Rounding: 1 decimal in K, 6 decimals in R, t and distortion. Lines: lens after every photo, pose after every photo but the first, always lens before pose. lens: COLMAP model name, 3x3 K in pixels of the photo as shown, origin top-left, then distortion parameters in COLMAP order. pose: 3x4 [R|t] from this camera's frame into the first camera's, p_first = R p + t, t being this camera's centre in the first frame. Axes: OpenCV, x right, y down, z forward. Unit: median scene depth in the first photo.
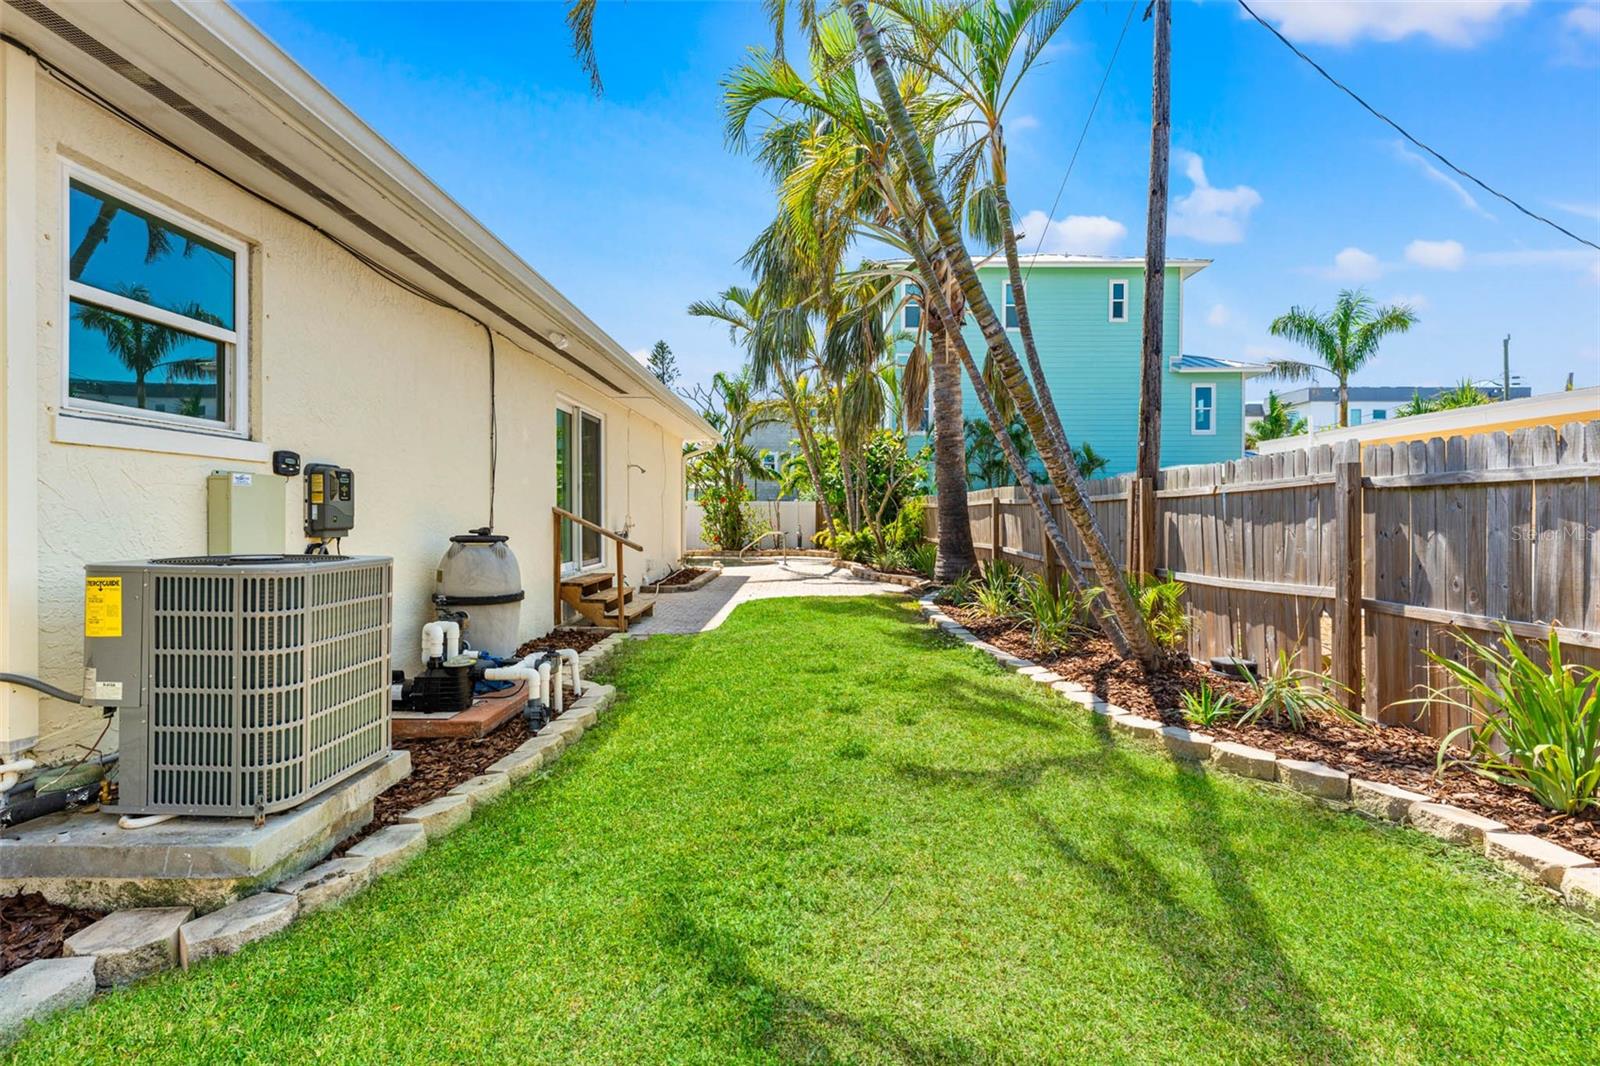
lens RADIAL K [[703.8, 0, 800.6], [0, 703.8, 520.3], [0, 0, 1]] dist [0.002890, 0.000158]
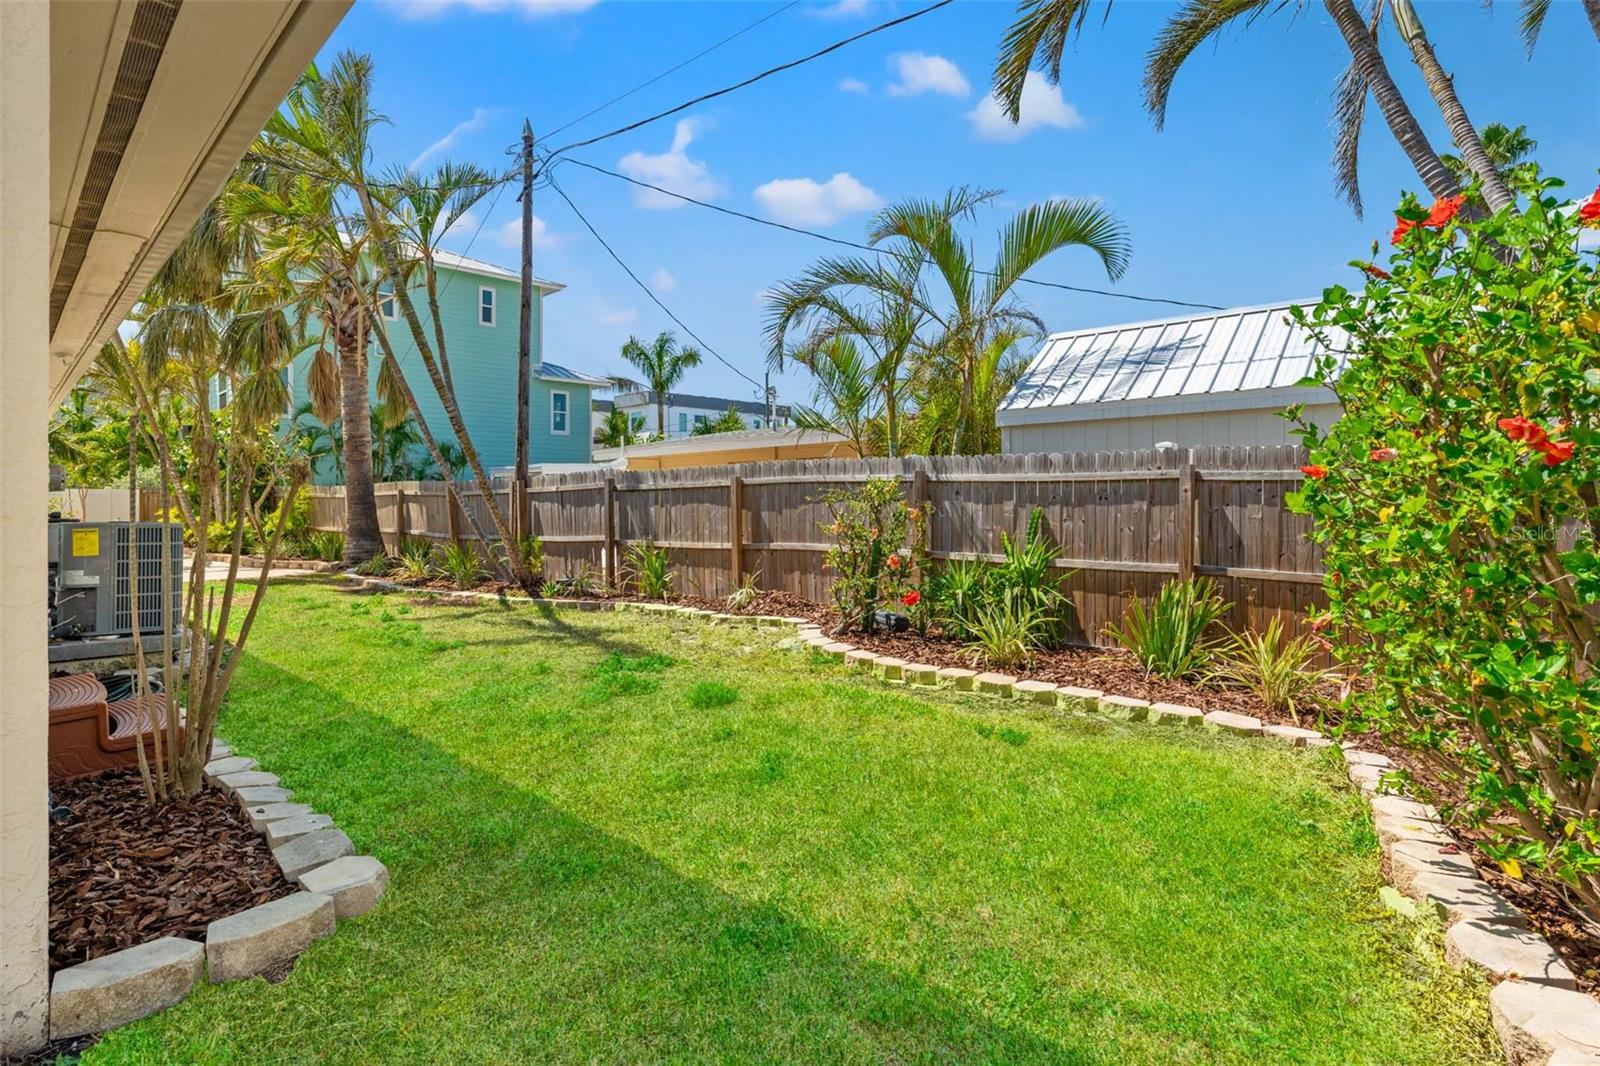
lens RADIAL K [[836.1, 0, 798.5], [0, 836.1, 522.6], [0, 0, 1]] dist [-0.003596, -0.000111]
pose [[0.703594, -0.013442, 0.710475, -0.273884], [0.006044, 0.999898, 0.012932, 0.010927], [-0.710576, -0.004805, 0.703604, -0.518374]]
